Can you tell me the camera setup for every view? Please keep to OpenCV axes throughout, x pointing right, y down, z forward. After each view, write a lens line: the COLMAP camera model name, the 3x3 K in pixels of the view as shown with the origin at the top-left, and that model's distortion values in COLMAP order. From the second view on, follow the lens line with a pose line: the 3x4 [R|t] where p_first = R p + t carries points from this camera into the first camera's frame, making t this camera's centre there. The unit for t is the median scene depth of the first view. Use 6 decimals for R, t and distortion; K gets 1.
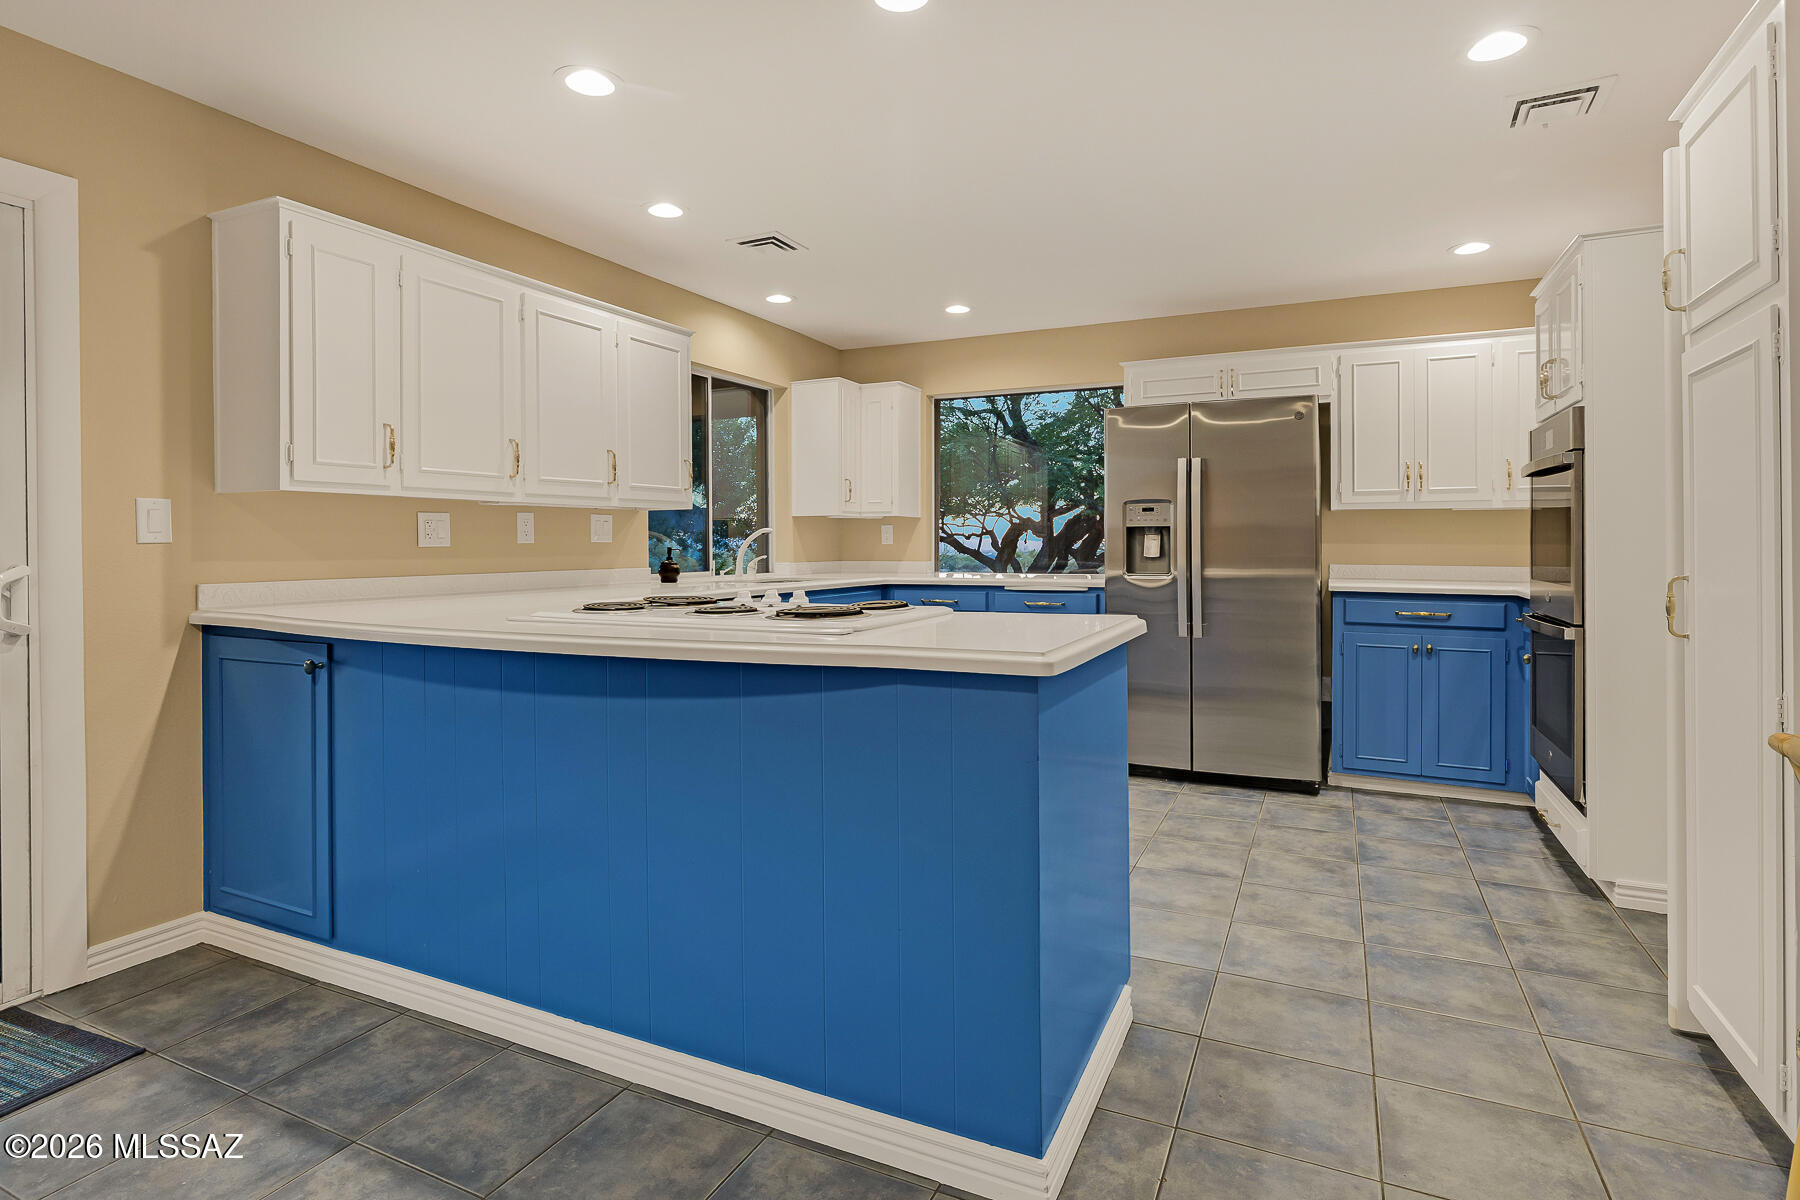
lens RADIAL K [[853.3, 0, 972.2], [0, 853.3, 546.8], [0, 0, 1]] dist [-0.012474, -0.001859]
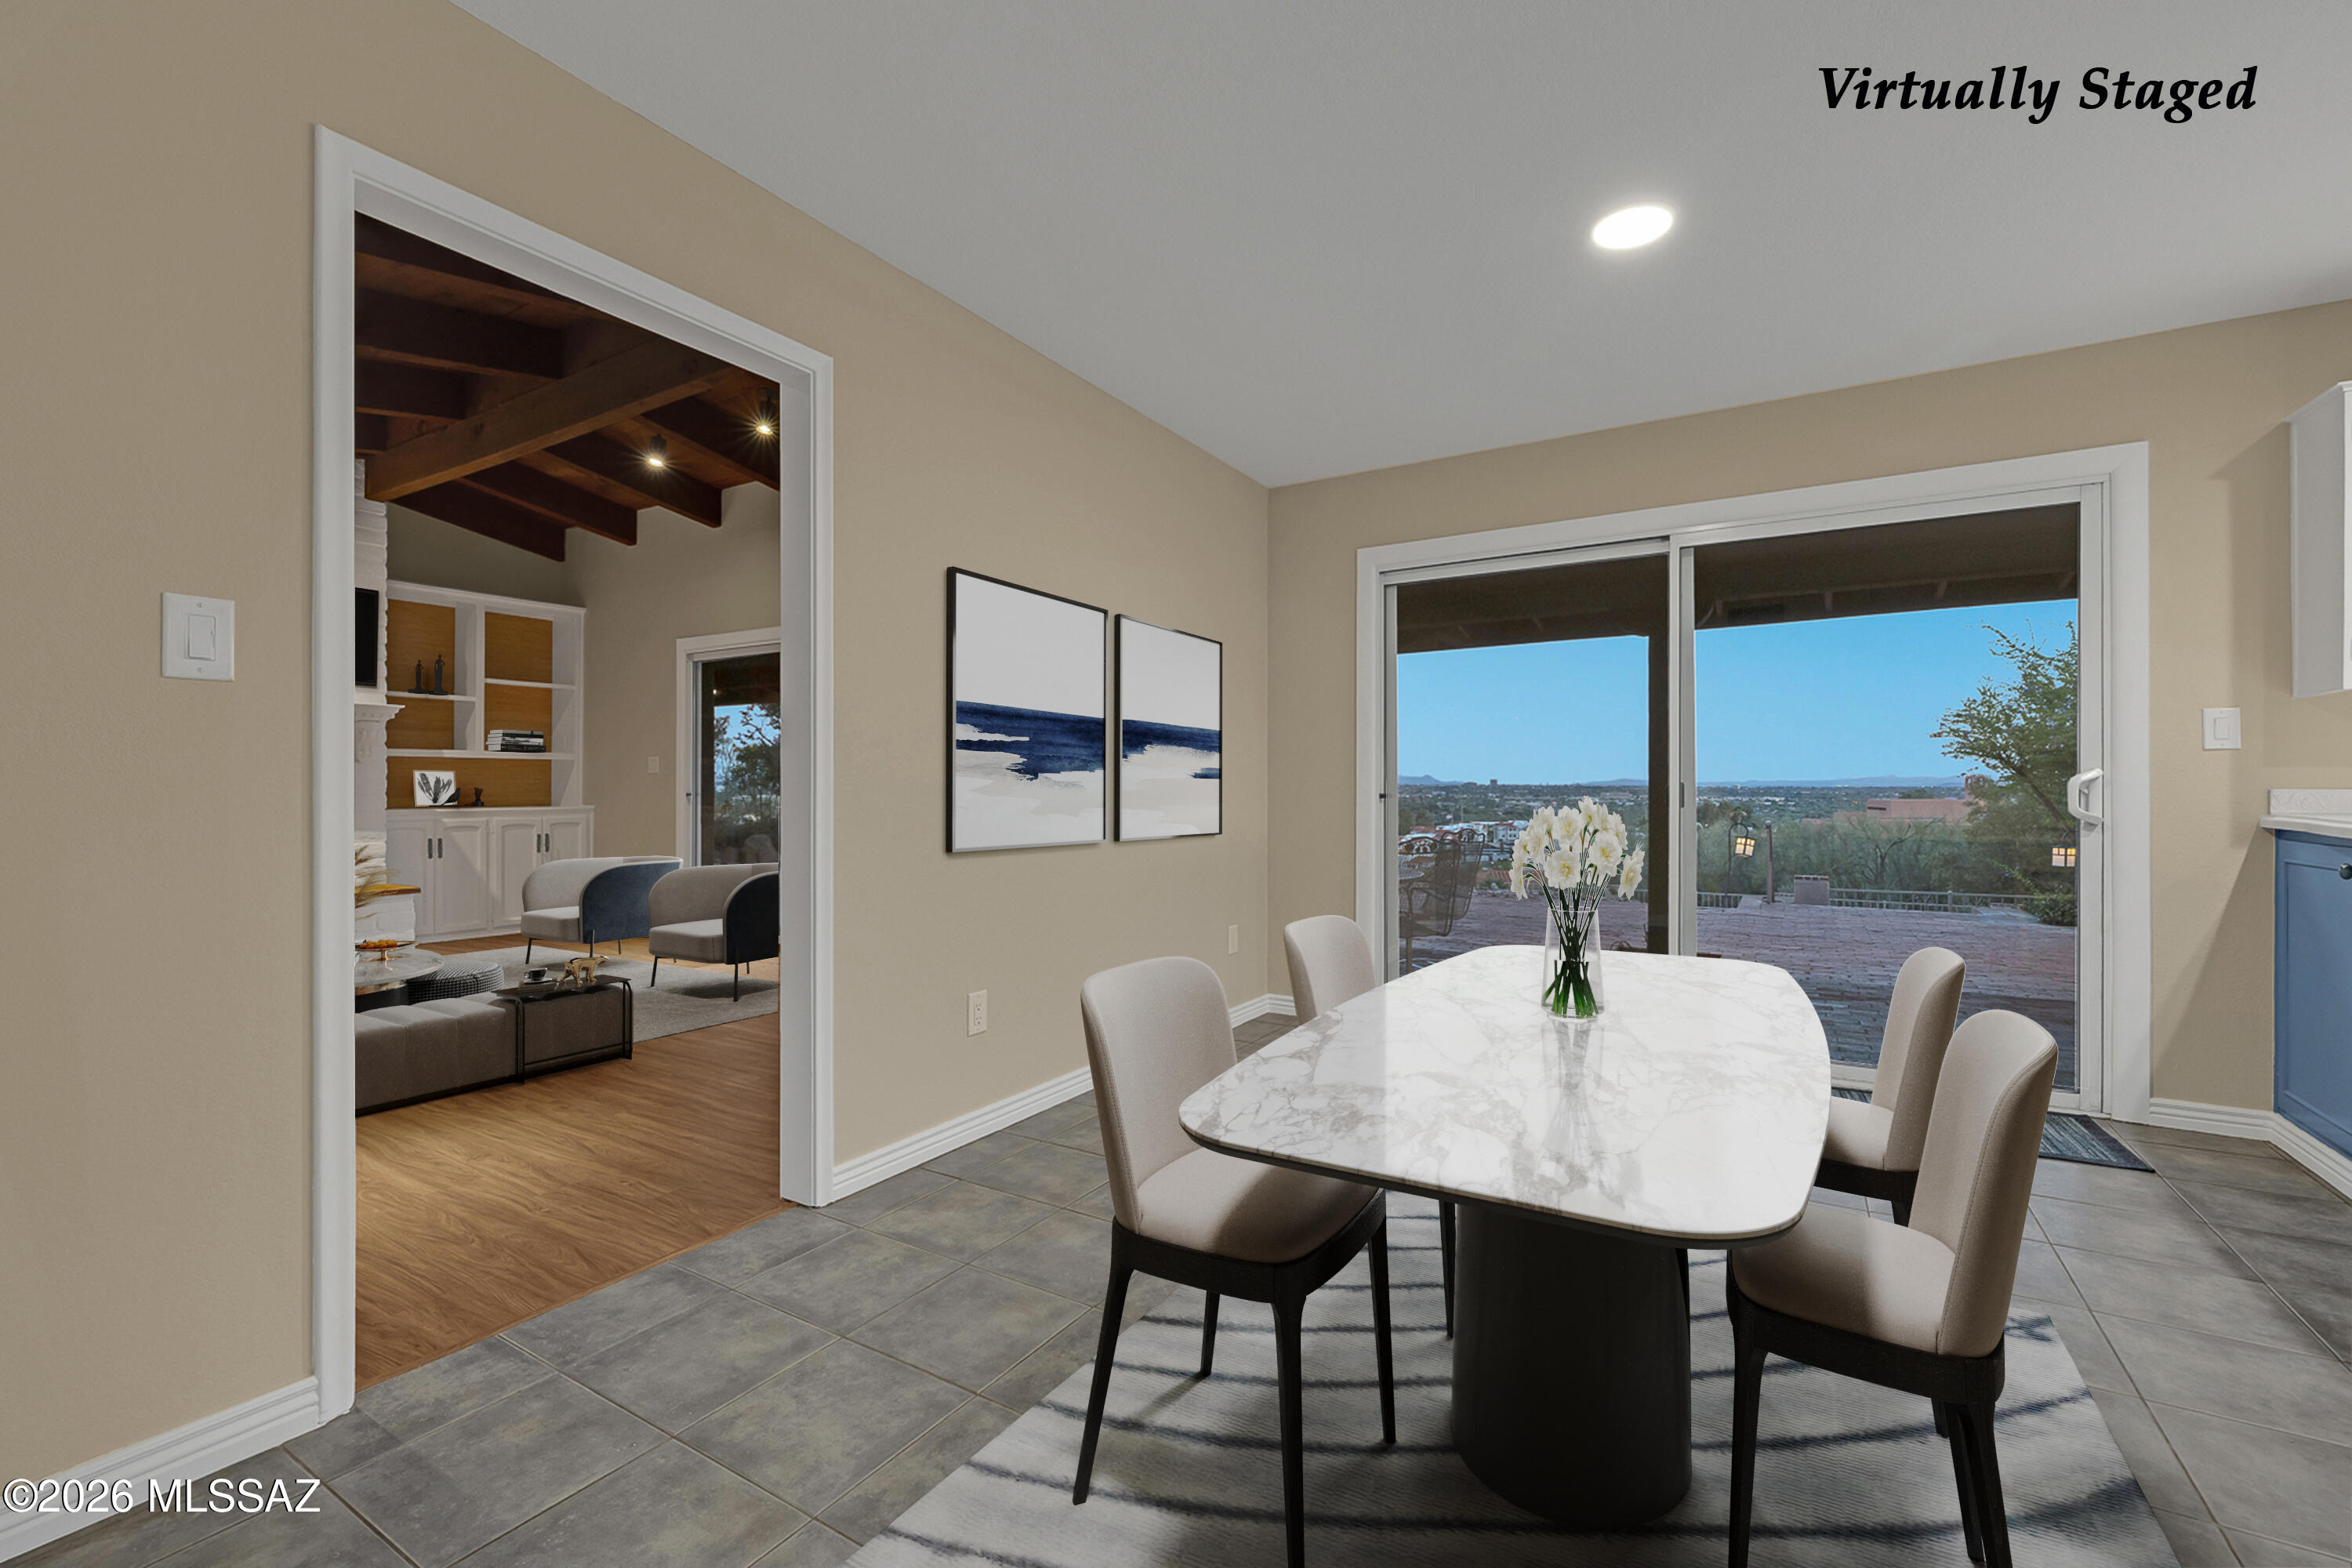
lens RADIAL K [[1053.6, 0, 1149.9], [0, 1053.6, 788.3], [0, 0, 1]] dist [0.010439, 0.000596]
pose [[-0.147891, 0.001319, -0.989003, 0.303803], [-0.003636, 0.999992, 0.001877, 0.025223], [0.988997, 0.003874, -0.147885, -0.080595]]
